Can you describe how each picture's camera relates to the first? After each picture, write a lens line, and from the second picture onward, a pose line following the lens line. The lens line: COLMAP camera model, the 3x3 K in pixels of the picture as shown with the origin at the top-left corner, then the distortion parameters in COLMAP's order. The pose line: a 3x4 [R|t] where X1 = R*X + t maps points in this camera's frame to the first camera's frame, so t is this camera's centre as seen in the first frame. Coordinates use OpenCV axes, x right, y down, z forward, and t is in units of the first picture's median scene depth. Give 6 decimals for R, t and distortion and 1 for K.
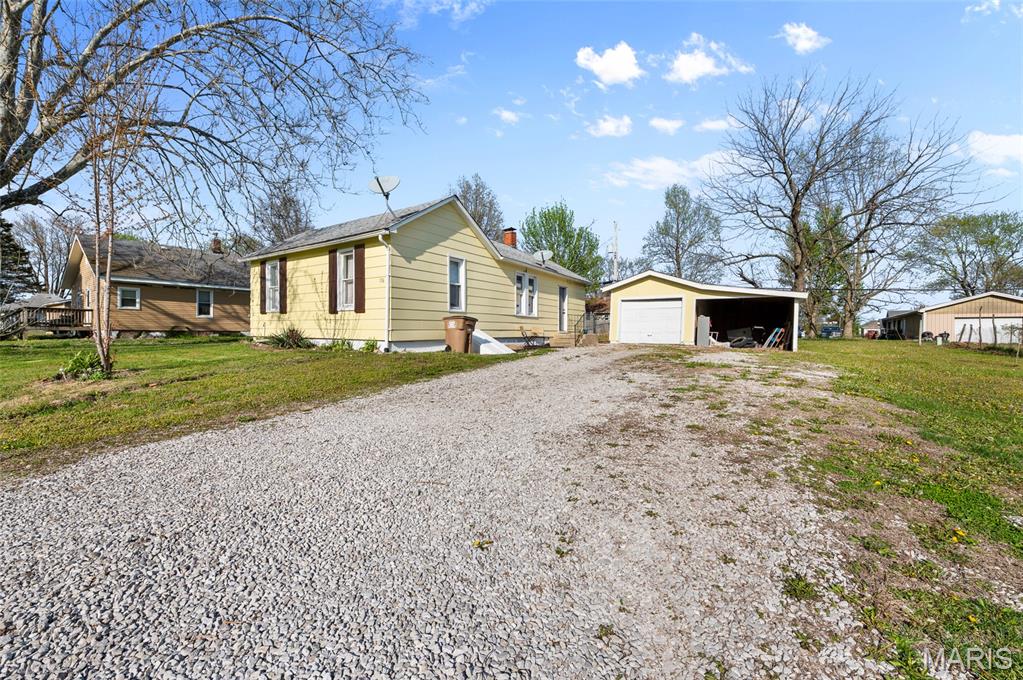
lens RADIAL K [[398.5, 0, 510.1], [0, 398.5, 340.4], [0, 0, 1]] dist [-0.002328, -0.000088]
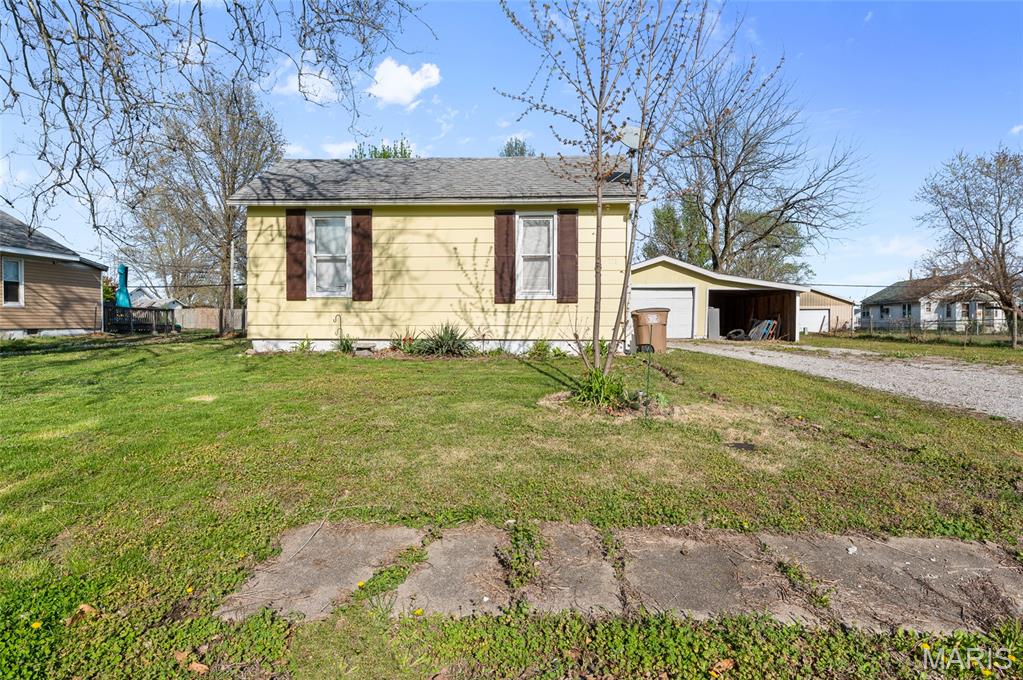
lens RADIAL K [[585.2, 0, 511.5], [0, 585.2, 336.1], [0, 0, 1]] dist [0.002223, 0.000211]
pose [[0.848165, -0.016610, 0.529472, -0.948429], [0.017161, 0.999845, 0.003876, -0.013243], [-0.529455, 0.005799, 0.848318, 0.134137]]
